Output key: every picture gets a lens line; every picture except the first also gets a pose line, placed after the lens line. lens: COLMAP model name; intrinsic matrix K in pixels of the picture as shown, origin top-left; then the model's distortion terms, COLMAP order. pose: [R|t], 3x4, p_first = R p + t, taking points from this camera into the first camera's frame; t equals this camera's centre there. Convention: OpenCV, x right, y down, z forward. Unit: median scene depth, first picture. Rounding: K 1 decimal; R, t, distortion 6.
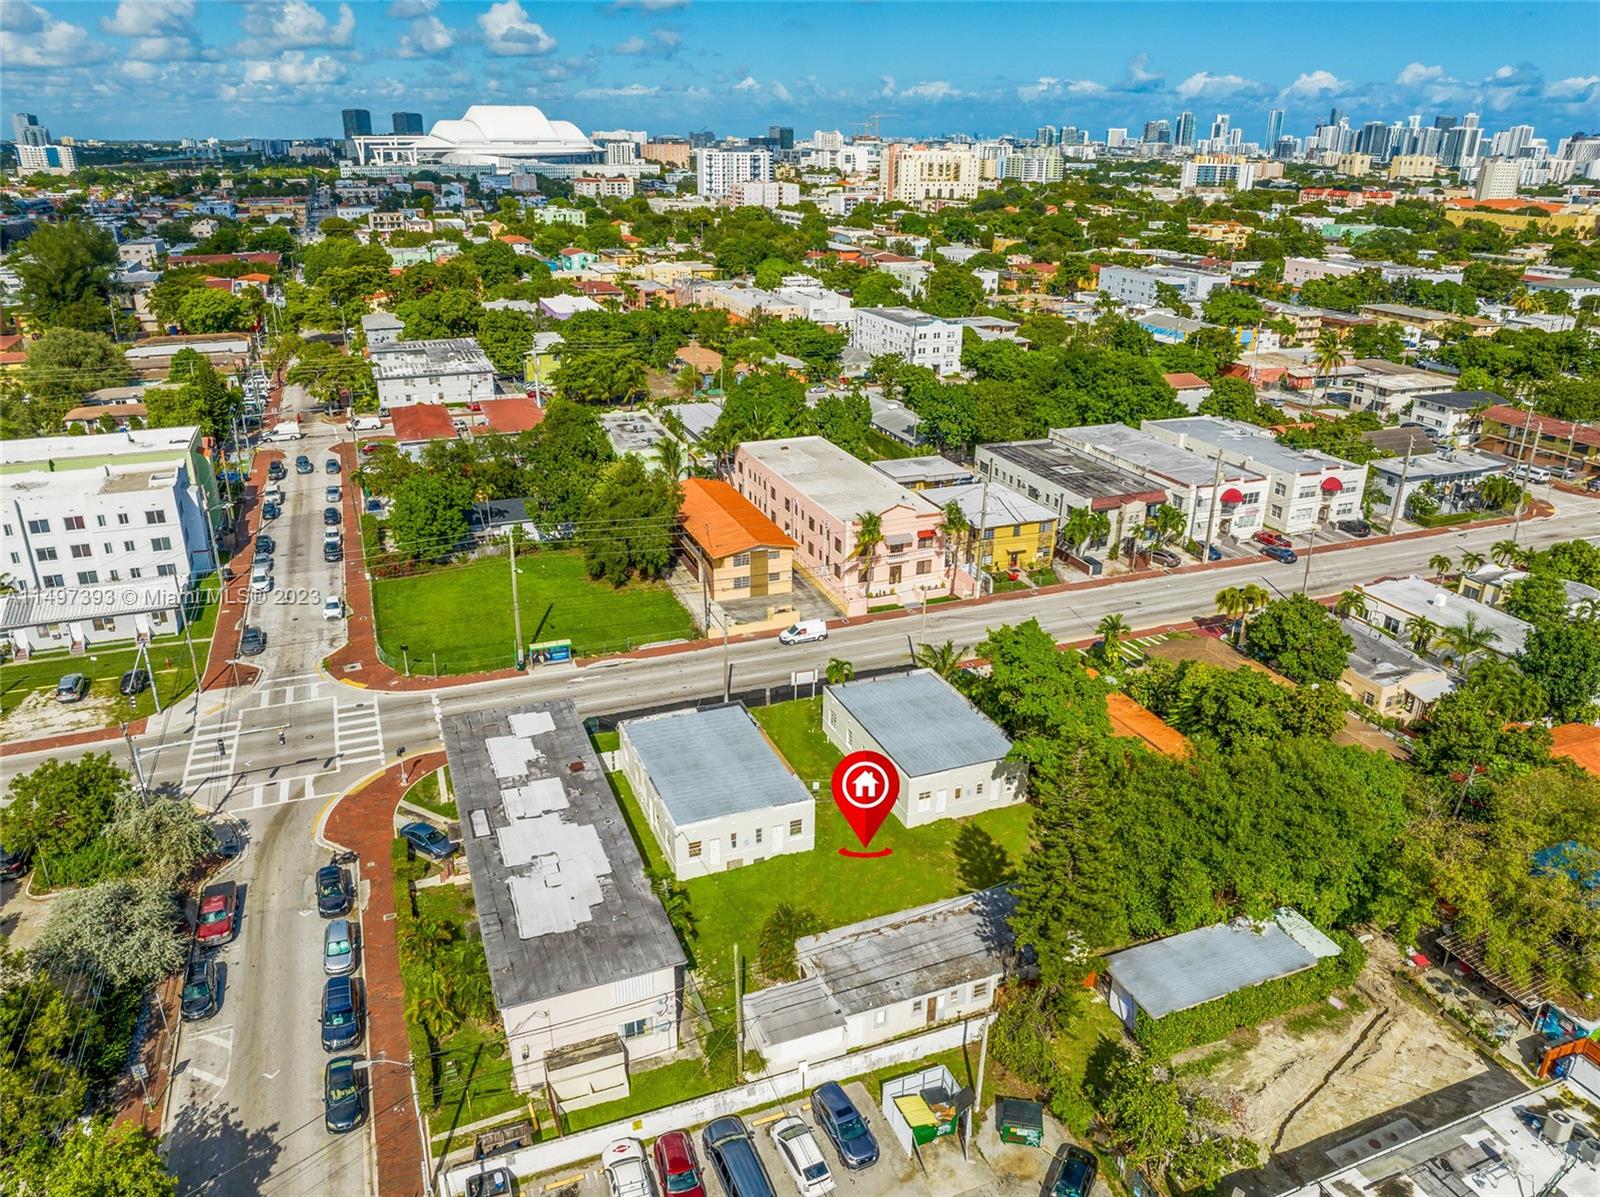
lens RADIAL K [[1118.5, 0, 797.0], [0, 1118.5, 629.2], [0, 0, 1]] dist [-0.045564, 0.009645]
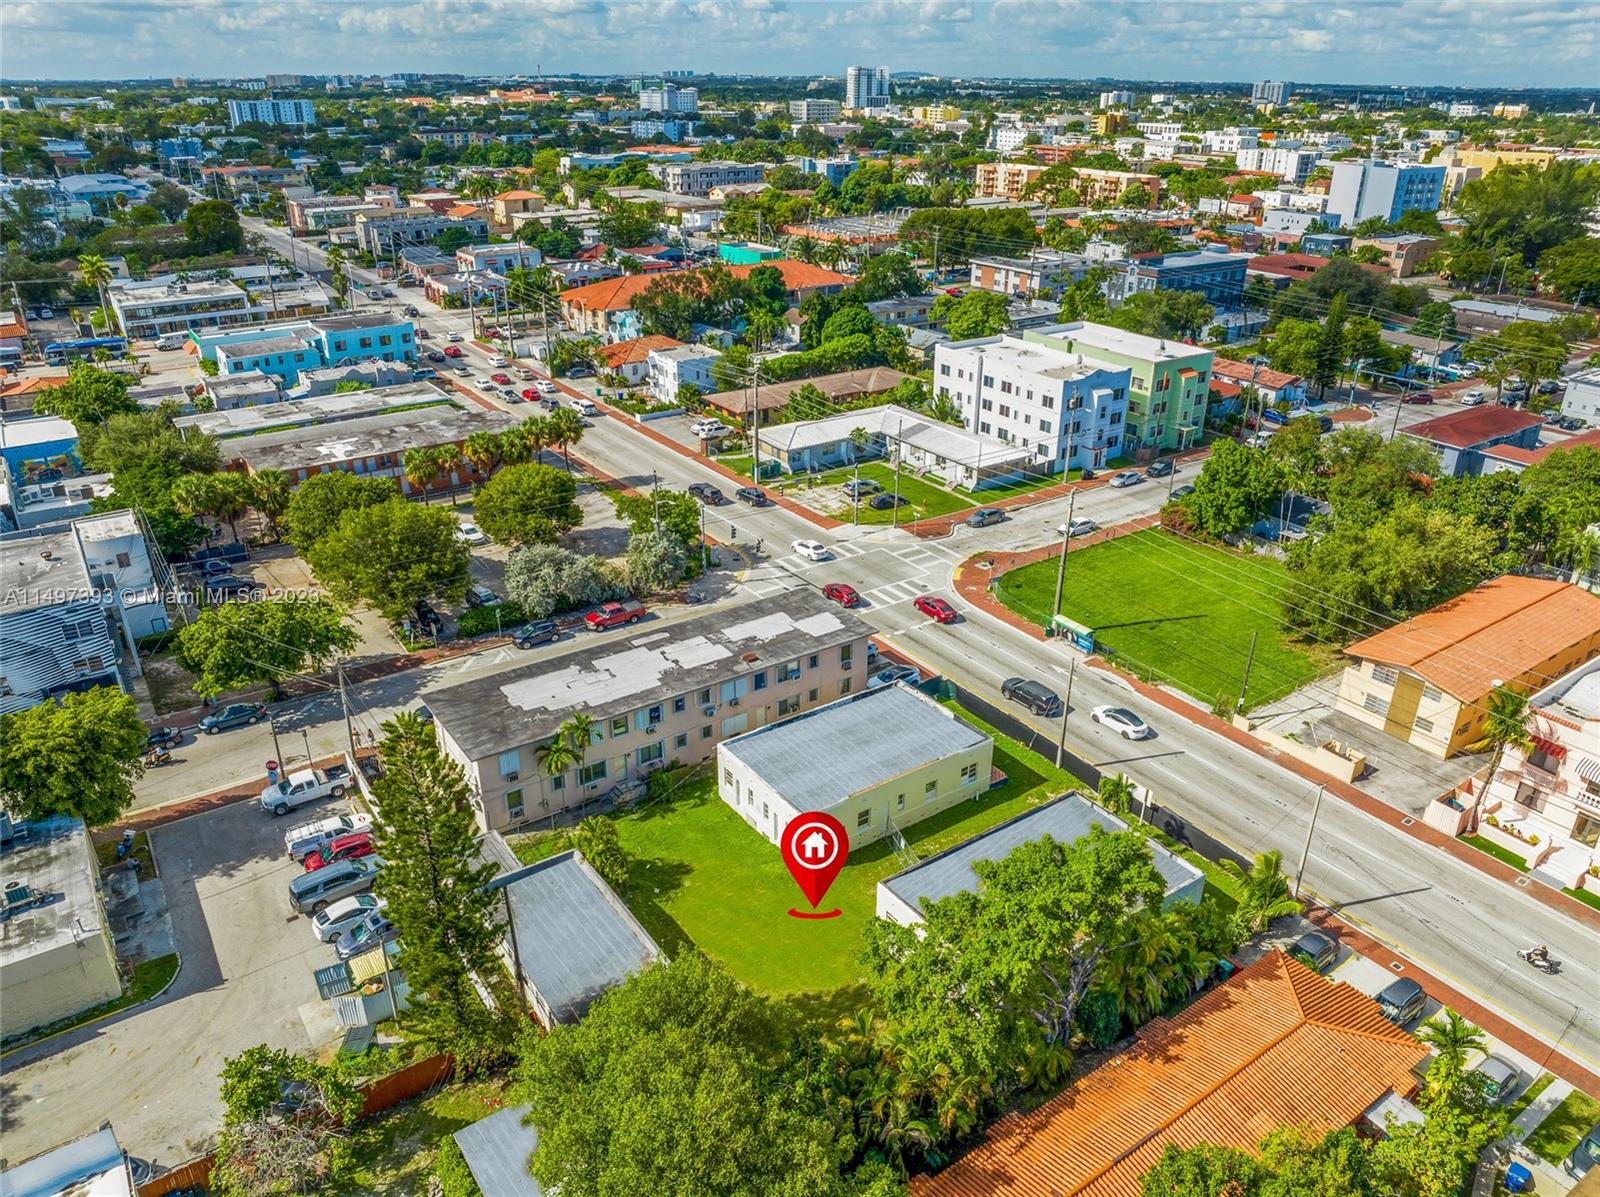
lens RADIAL K [[1118.5, 0, 797.0], [0, 1118.5, 629.2], [0, 0, 1]] dist [-0.045564, 0.009645]
pose [[0.230615, 0.429148, -0.873298, 0.415565], [-0.397067, 0.860869, 0.318185, -0.145731], [0.888344, 0.273379, 0.368930, 0.365329]]
